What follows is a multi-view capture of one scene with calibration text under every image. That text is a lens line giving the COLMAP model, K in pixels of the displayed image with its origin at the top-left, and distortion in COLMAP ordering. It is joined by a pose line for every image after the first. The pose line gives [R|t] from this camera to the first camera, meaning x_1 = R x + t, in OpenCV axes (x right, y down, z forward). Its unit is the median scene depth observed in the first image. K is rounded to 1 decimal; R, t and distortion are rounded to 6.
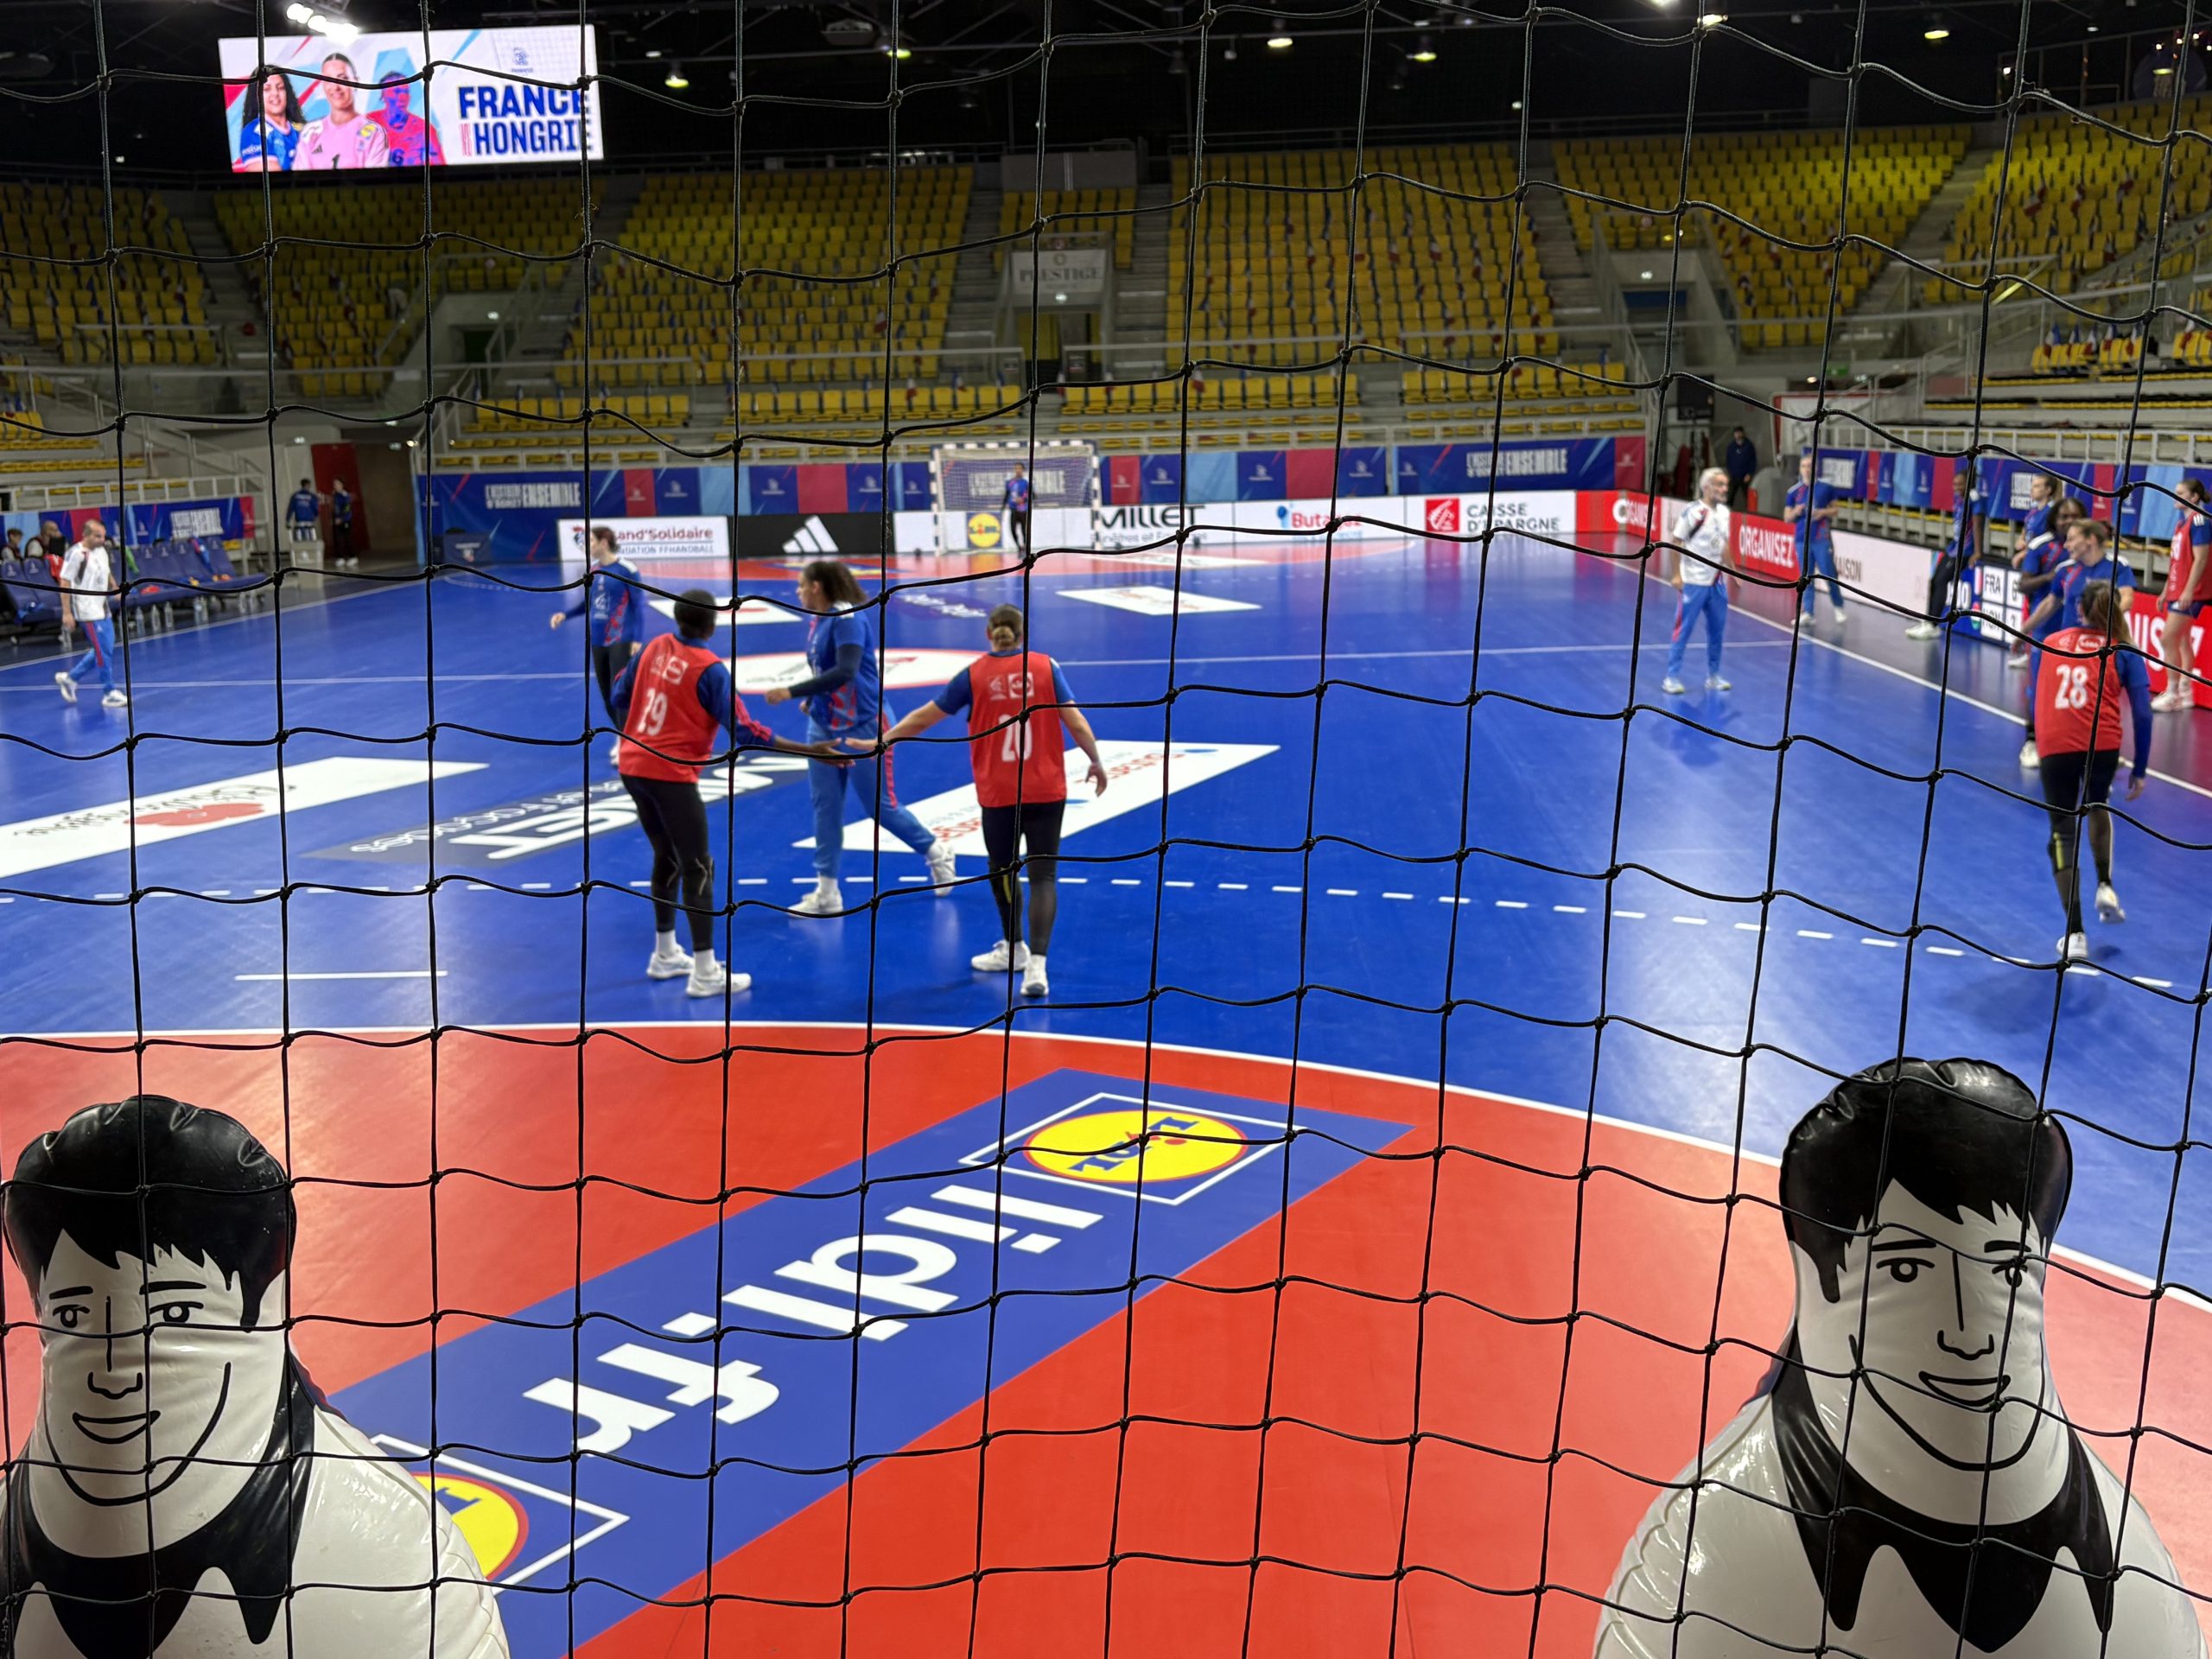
lens RADIAL K [[2278.0, 0, 1092.5], [0, 2278.0, 835.1], [0, 0, 1]] dist [0.047607, -0.164114]
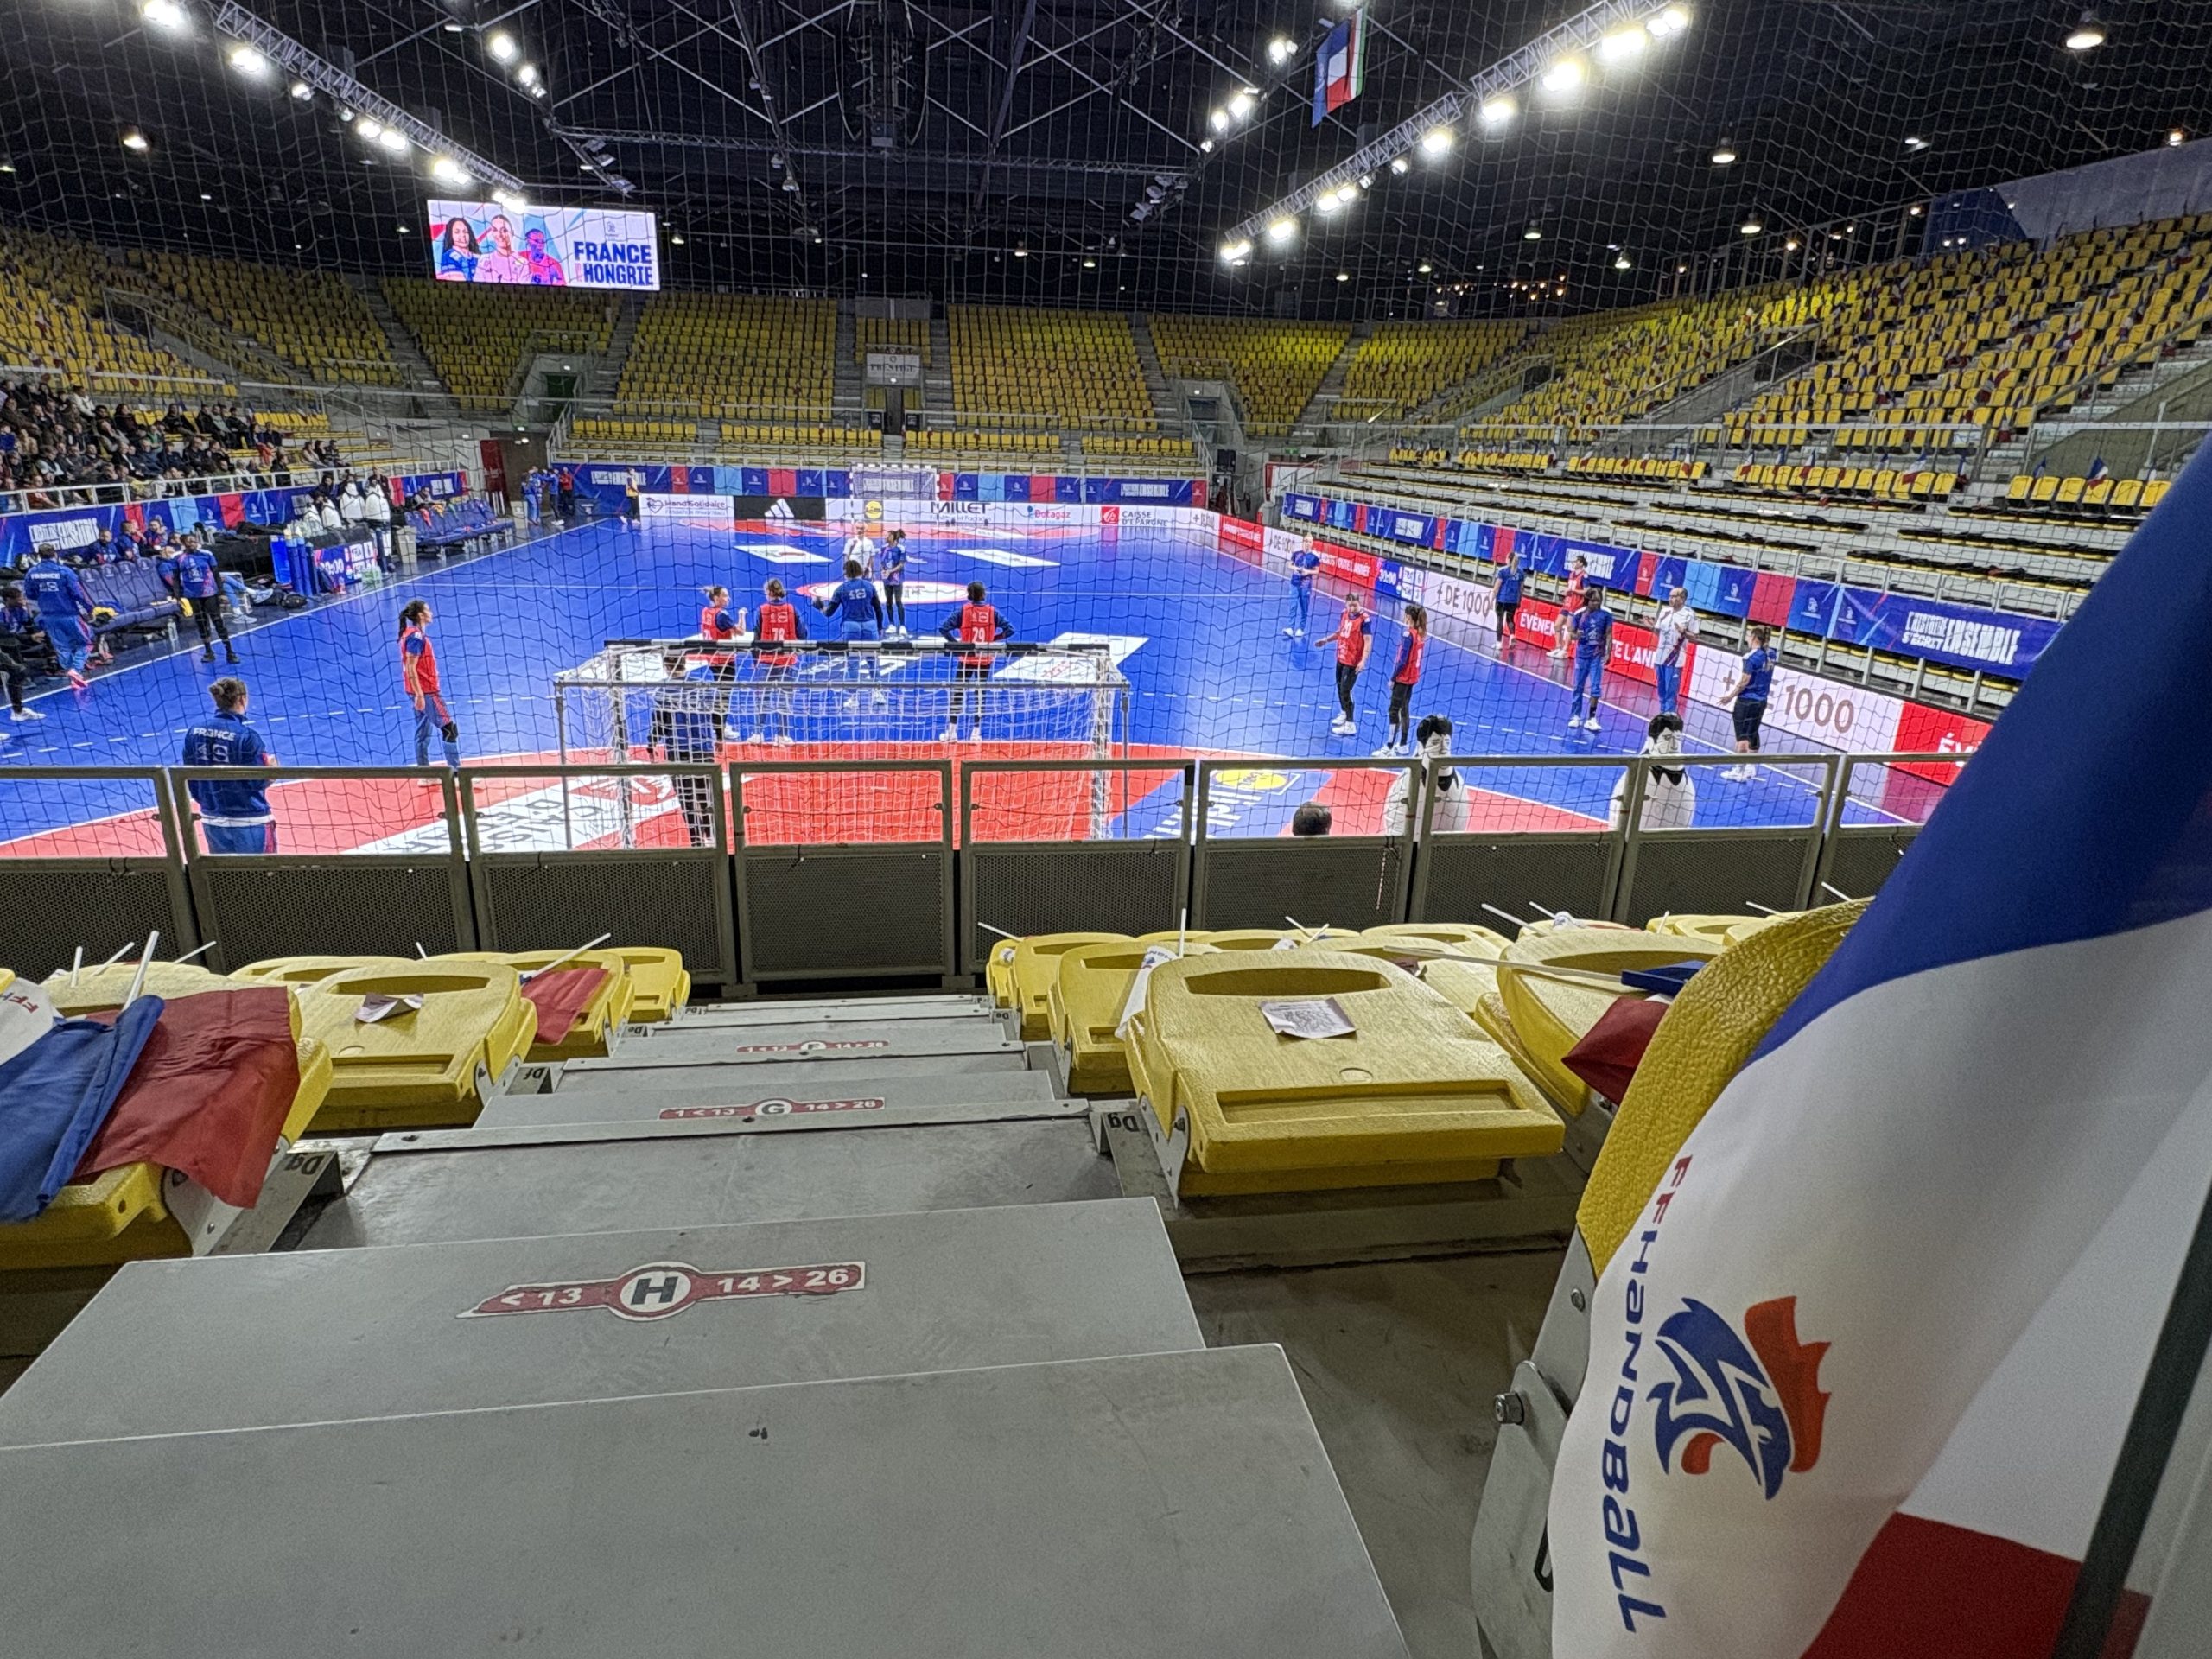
lens RADIAL K [[1282.9, 0, 1106.4], [0, 1282.9, 839.7], [0, 0, 1]] dist [-0.035160, 0.031284]
pose [[0.974274, -0.004672, 0.225317, -0.091083], [-0.024085, 0.991901, 0.124711, 0.001429], [-0.224075, -0.126930, 0.966271, -0.100942]]
